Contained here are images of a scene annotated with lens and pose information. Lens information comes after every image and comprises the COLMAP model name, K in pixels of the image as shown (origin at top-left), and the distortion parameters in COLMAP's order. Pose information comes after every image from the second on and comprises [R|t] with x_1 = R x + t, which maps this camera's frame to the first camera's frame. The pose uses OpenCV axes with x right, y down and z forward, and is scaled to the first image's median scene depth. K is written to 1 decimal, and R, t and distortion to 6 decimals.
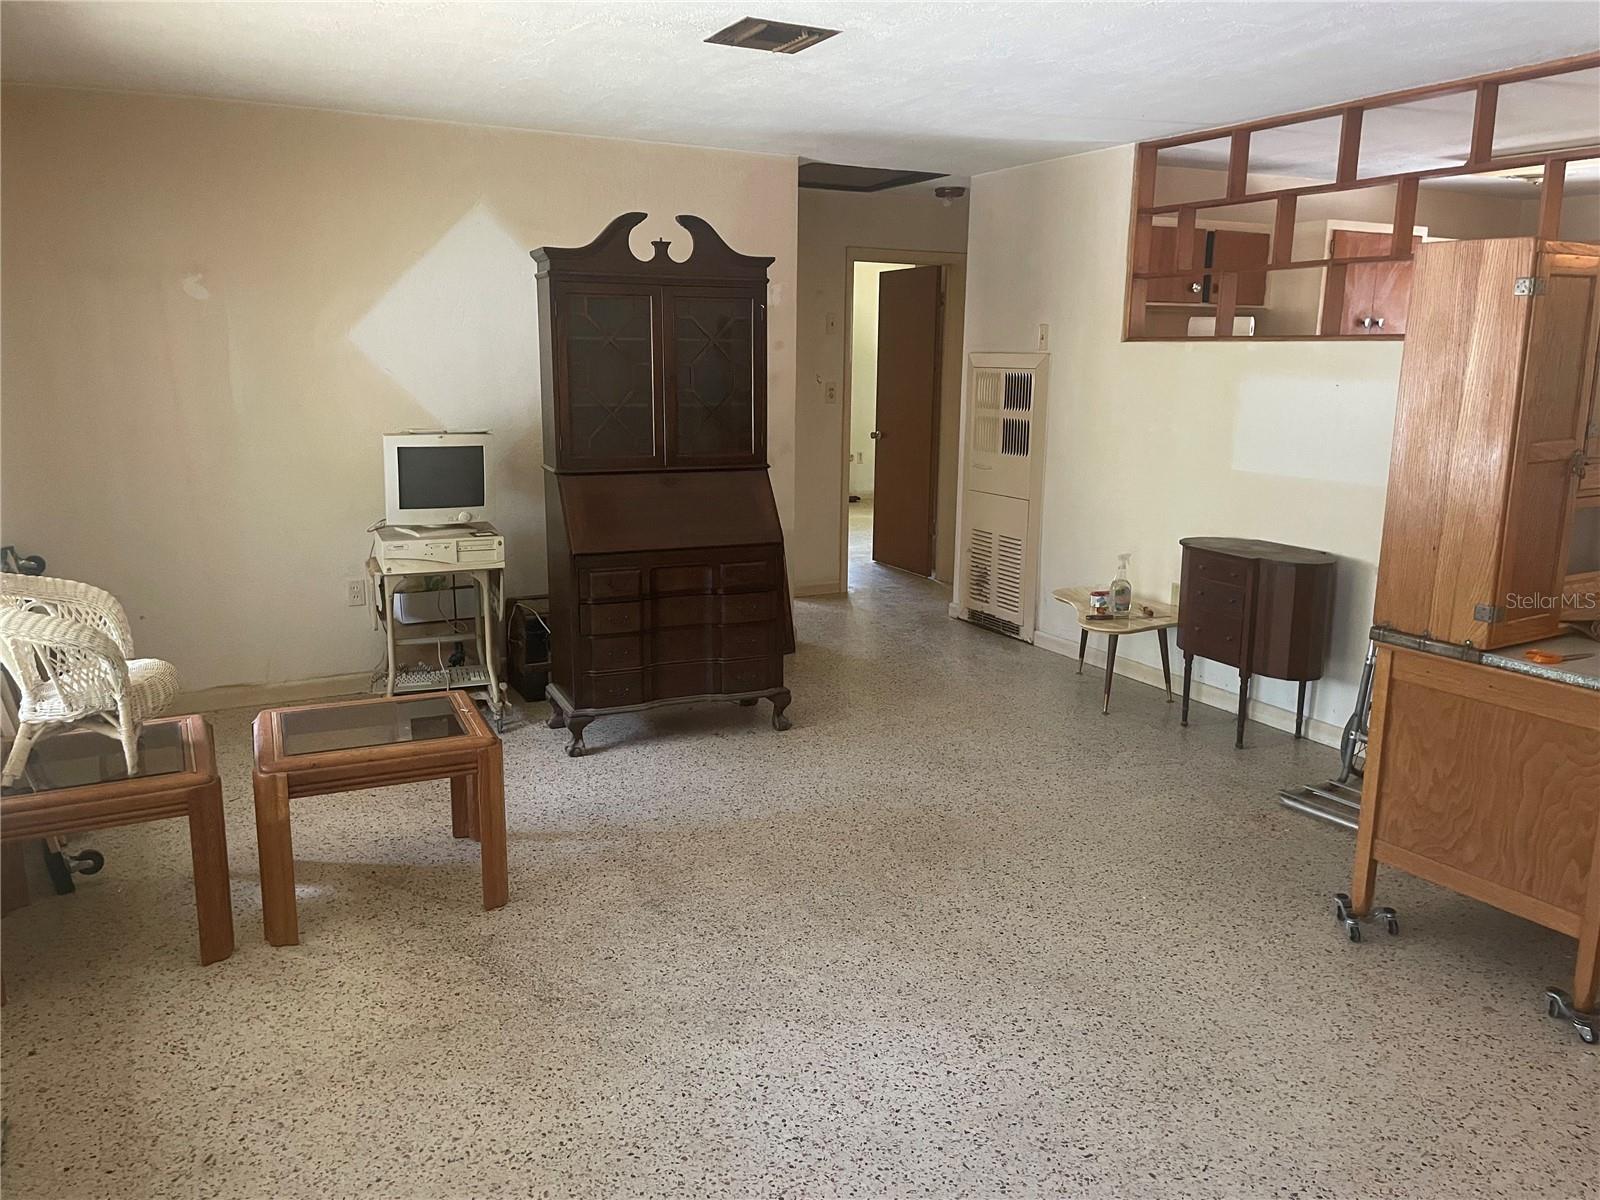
lens RADIAL K [[1220.2, 0, 790.7], [0, 1220.2, 593.2], [0, 0, 1]] dist [0.087162, -0.112163]
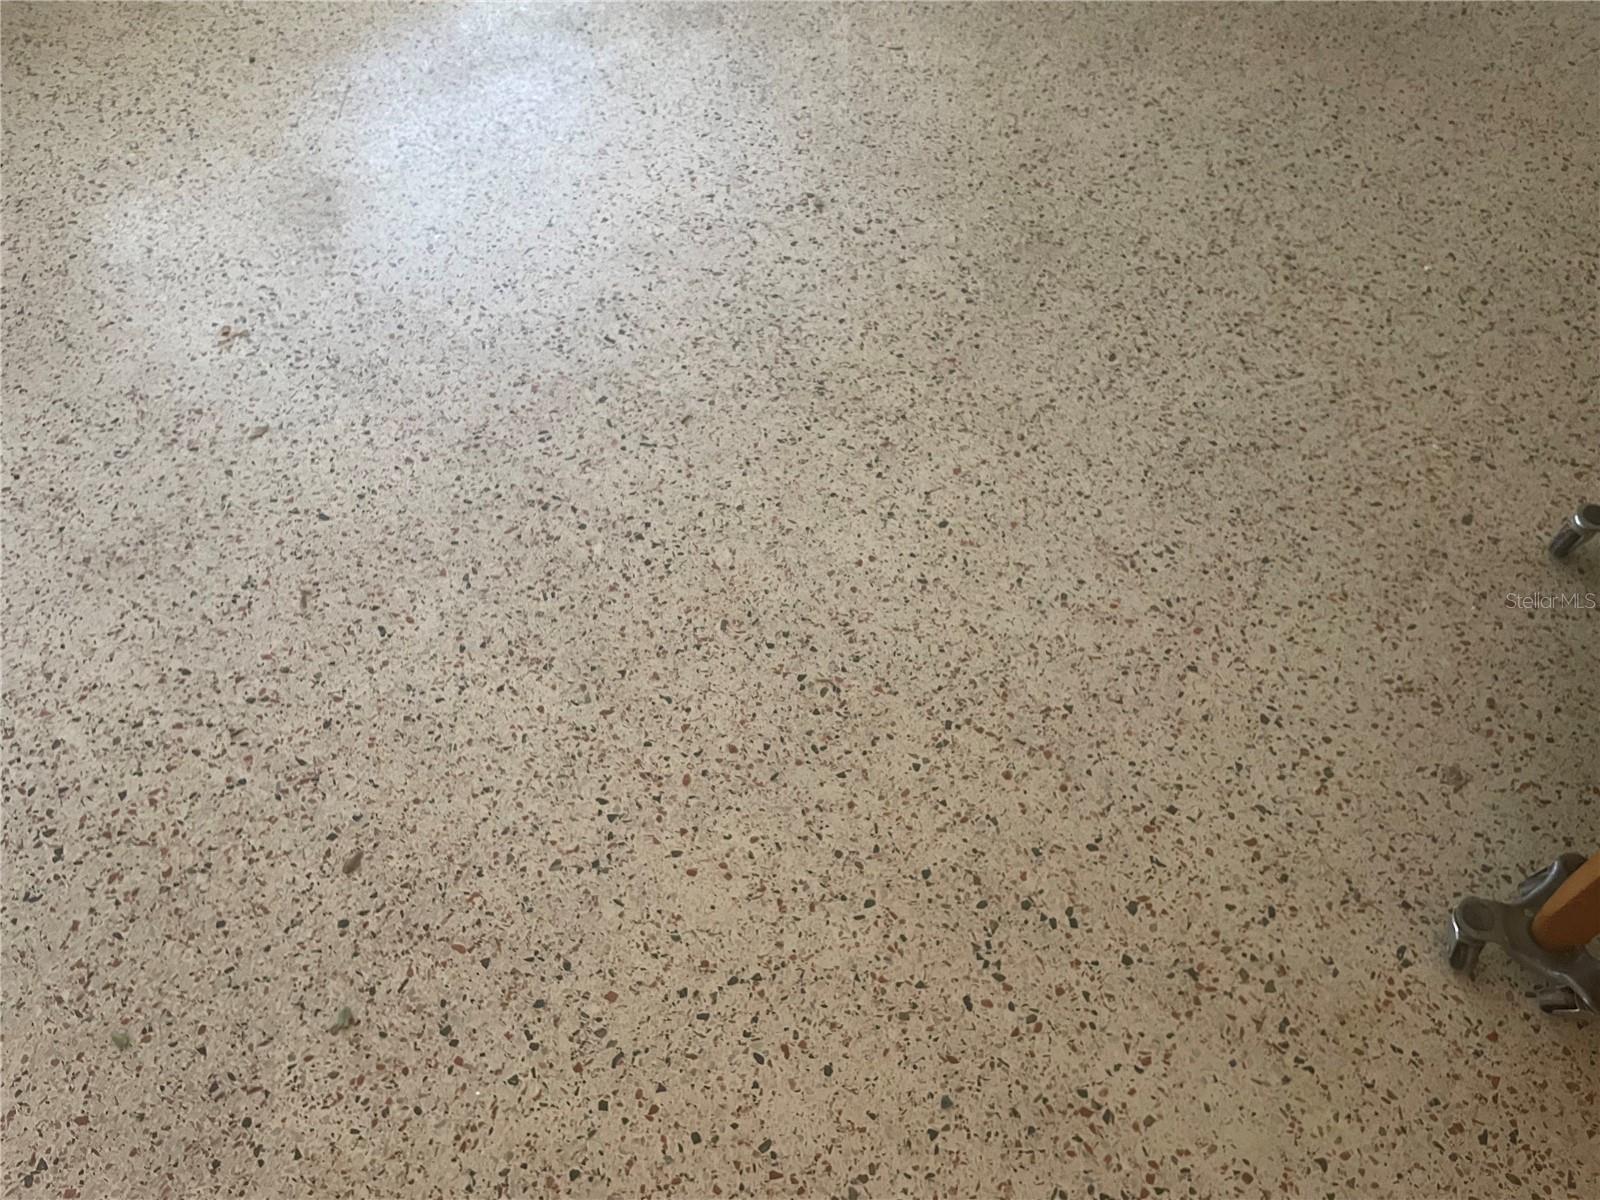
lens RADIAL K [[1220.2, 0, 798.3], [0, 1220.2, 614.1], [0, 0, 1]] dist [0.087162, -0.112163]
pose [[0.452641, 0.714183, -0.533910, 0.653104], [-0.166001, 0.655783, 0.736473, 0.002782], [0.876105, -0.244728, 0.415389, 0.616137]]
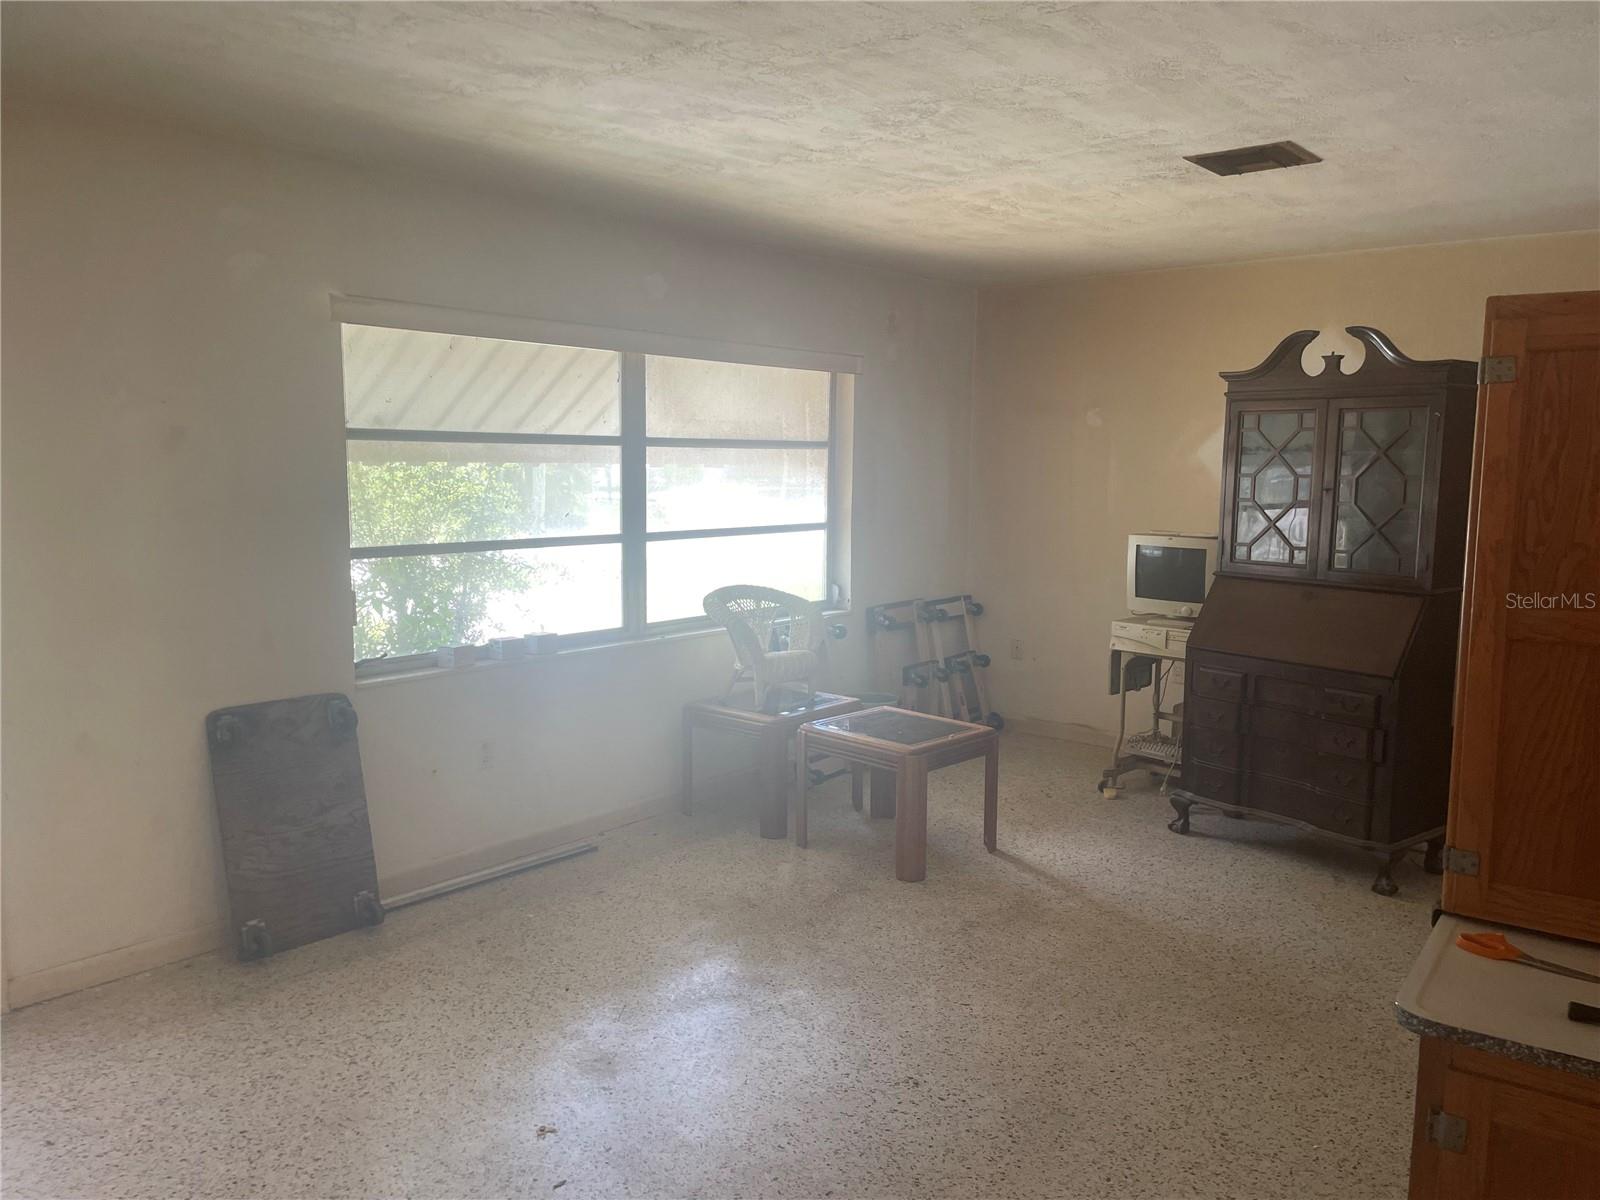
lens RADIAL K [[1220.2, 0, 795.5], [0, 1220.2, 600.9], [0, 0, 1]] dist [0.087162, -0.112163]
pose [[0.369223, 0.110601, -0.922736, 1.023217], [-0.192917, 0.980386, 0.040317, -0.076852], [0.909097, 0.163125, 0.383318, 0.398093]]
